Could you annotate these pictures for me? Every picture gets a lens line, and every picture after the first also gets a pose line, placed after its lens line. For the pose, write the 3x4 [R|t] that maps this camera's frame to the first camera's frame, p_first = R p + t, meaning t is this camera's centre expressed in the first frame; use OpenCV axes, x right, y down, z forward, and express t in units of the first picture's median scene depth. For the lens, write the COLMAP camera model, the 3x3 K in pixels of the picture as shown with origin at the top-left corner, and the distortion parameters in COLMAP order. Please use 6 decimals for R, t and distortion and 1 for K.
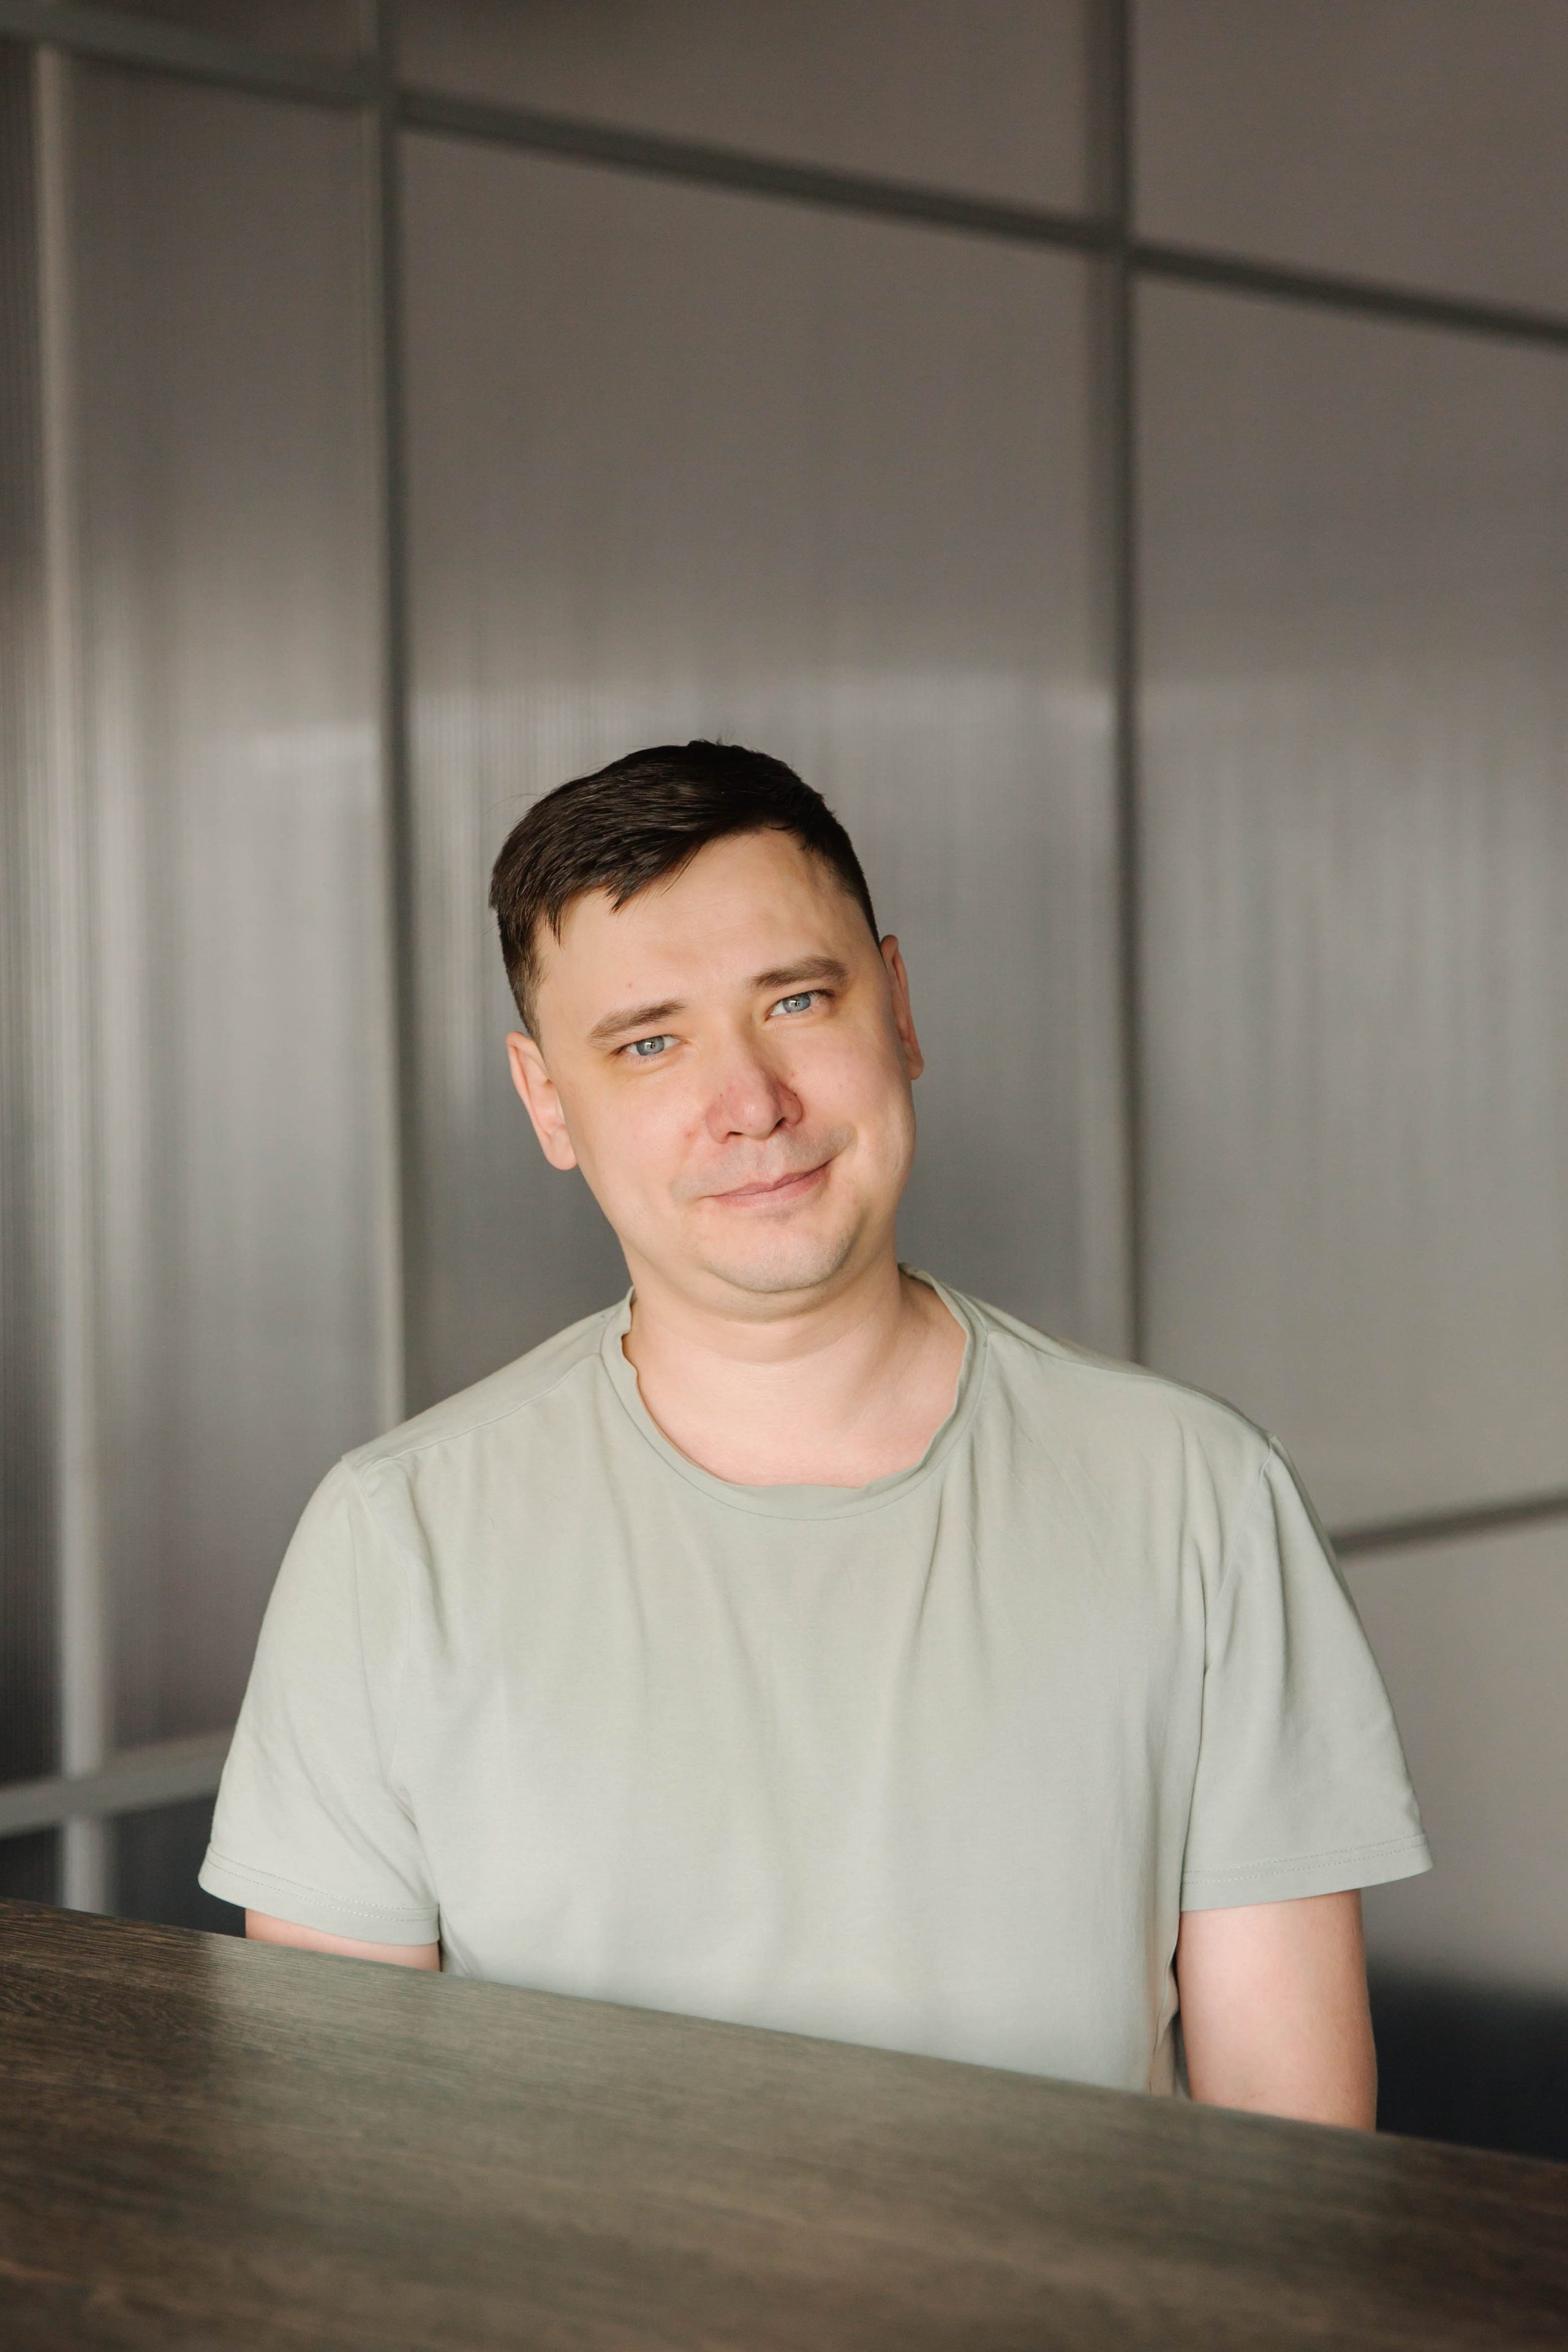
lens RADIAL K [[4388.0, 0, 839.6], [0, 4388.0, 1270.1], [0, 0, 1]] dist [-0.223976, 0.000000]
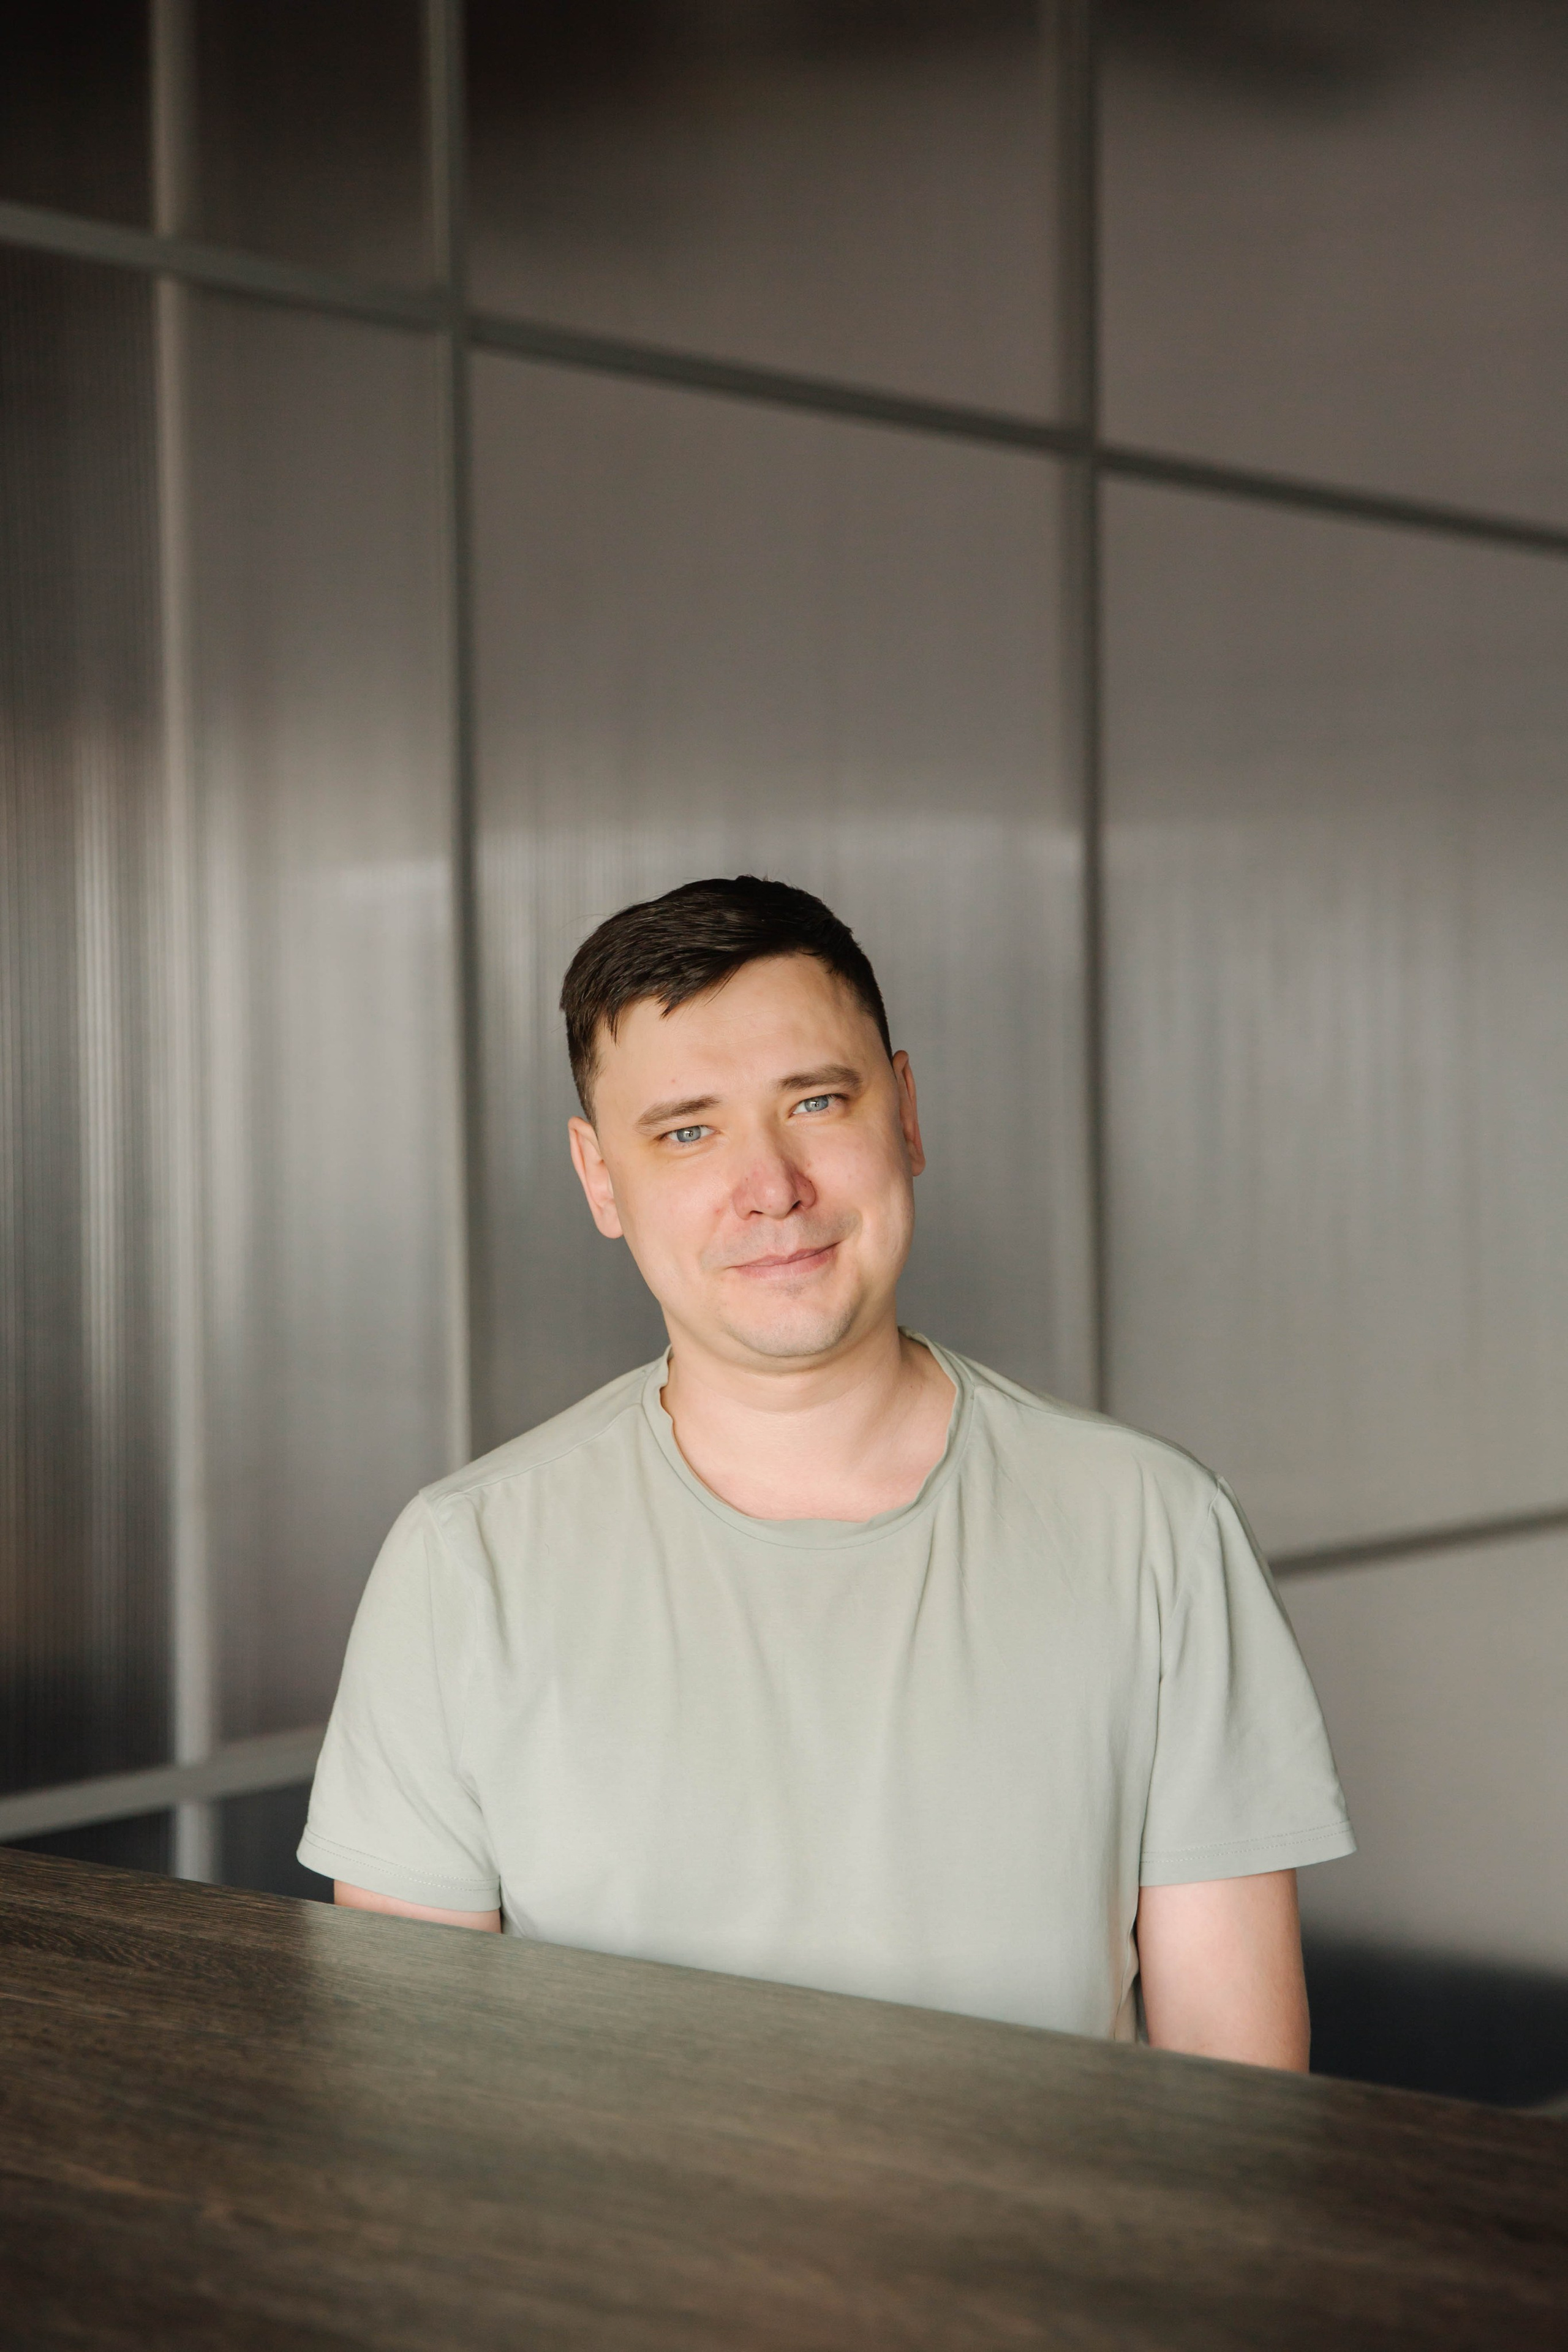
lens RADIAL K [[4388.0, 0, 782.1], [0, 4388.0, 1178.2], [0, 0, 1]] dist [-0.223976, 0.000000]
pose [[0.999997, 0.002433, 0.000134, -0.017749], [-0.002426, 0.999148, -0.041196, 0.007293], [-0.000234, 0.041196, 0.999151, -0.165137]]
